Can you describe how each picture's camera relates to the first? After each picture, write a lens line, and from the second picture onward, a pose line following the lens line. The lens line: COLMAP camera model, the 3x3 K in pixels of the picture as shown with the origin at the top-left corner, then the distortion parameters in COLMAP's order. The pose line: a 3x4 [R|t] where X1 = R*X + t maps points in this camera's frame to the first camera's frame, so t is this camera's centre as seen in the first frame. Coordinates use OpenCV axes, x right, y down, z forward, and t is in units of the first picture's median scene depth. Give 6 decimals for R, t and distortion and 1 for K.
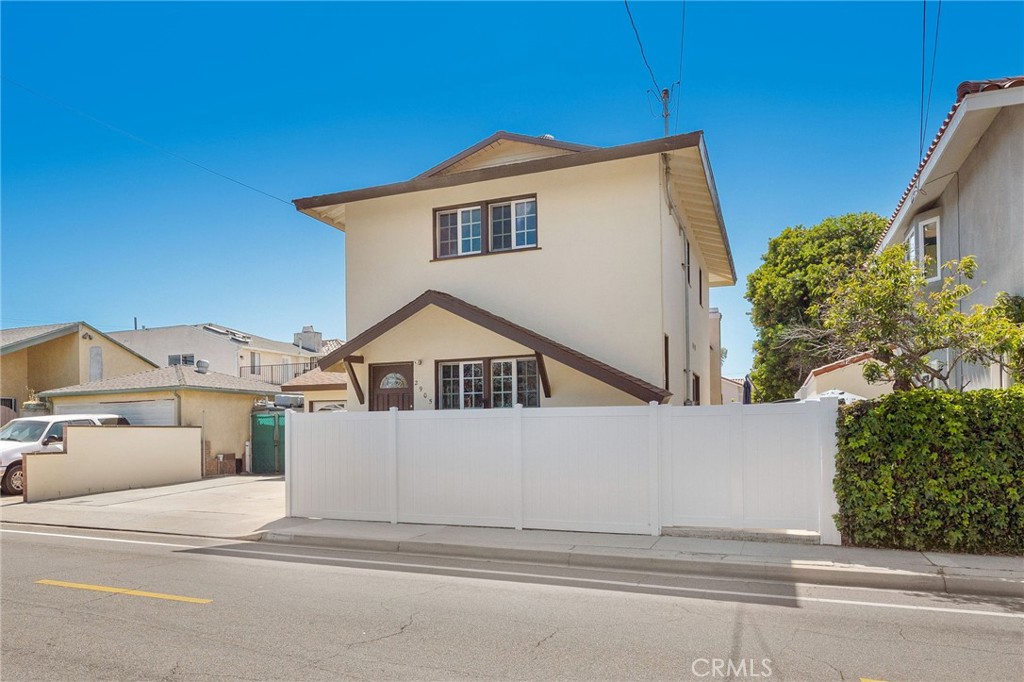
lens RADIAL K [[620.4, 0, 551.8], [0, 620.4, 346.9], [0, 0, 1]] dist [-0.003932, -0.001412]
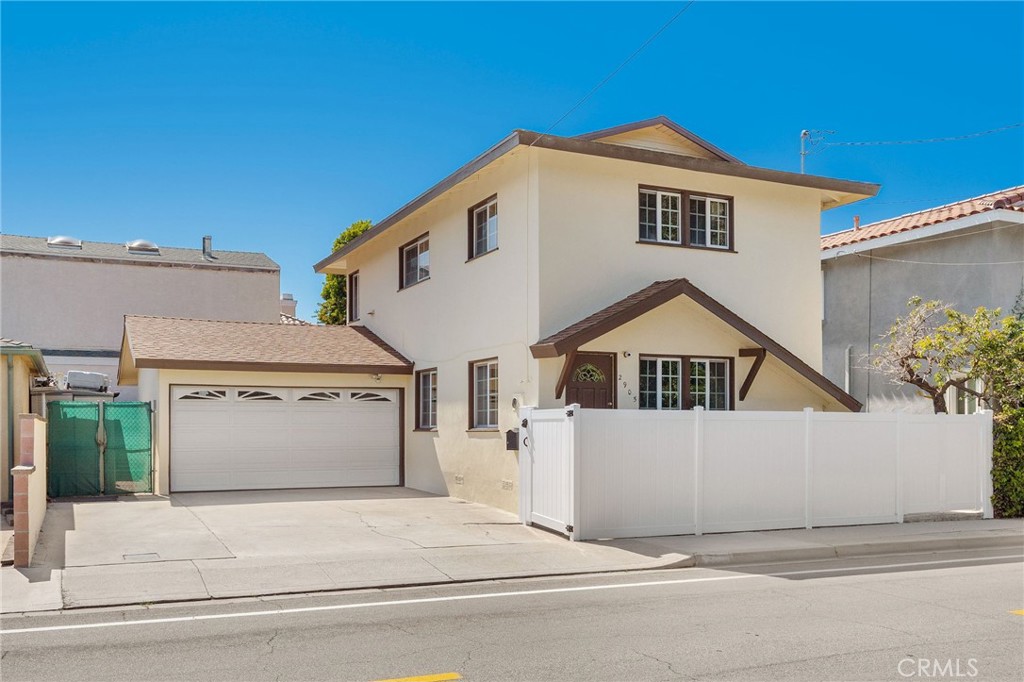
lens RADIAL K [[678.2, 0, 512.0], [0, 678.2, 341.0], [0, 0, 1]] dist [-0.001985, -0.000164]
pose [[0.778192, 0.091807, 0.621280, -0.946093], [-0.092227, 0.995238, -0.031547, 0.051527], [-0.621217, -0.032749, 0.782954, 0.348802]]
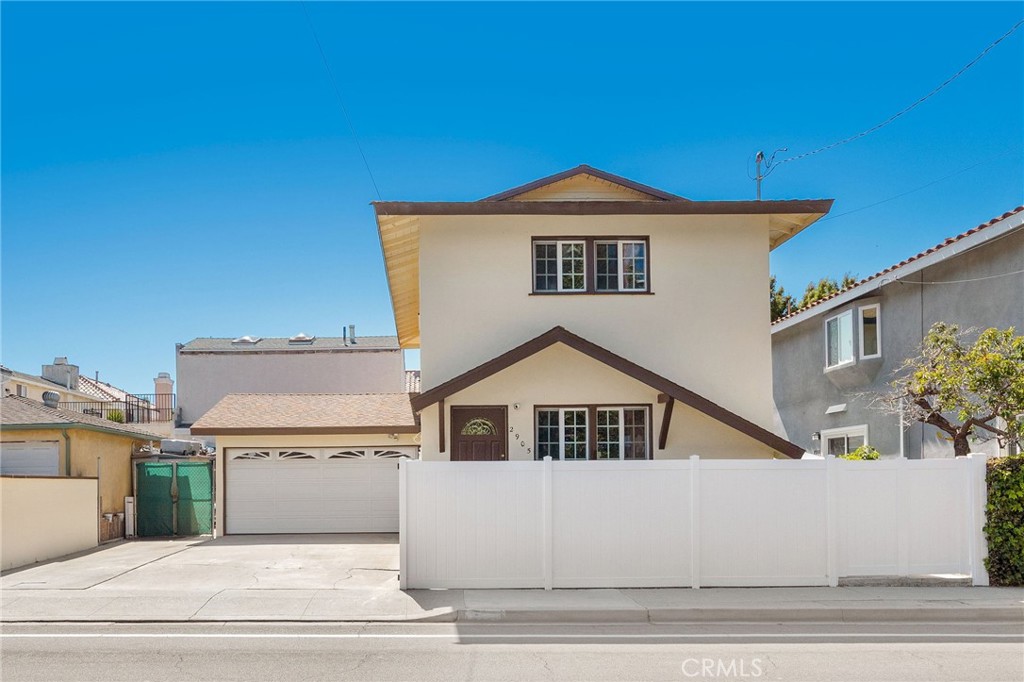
lens RADIAL K [[605.5, 0, 513.1], [0, 605.5, 401.9], [0, 0, 1]] dist [-0.005939, -0.000743]
pose [[0.938607, 0.048834, 0.341515, -0.518406], [-0.048187, 0.998784, -0.010381, 0.027753], [-0.341606, -0.006713, 0.939819, 0.187842]]
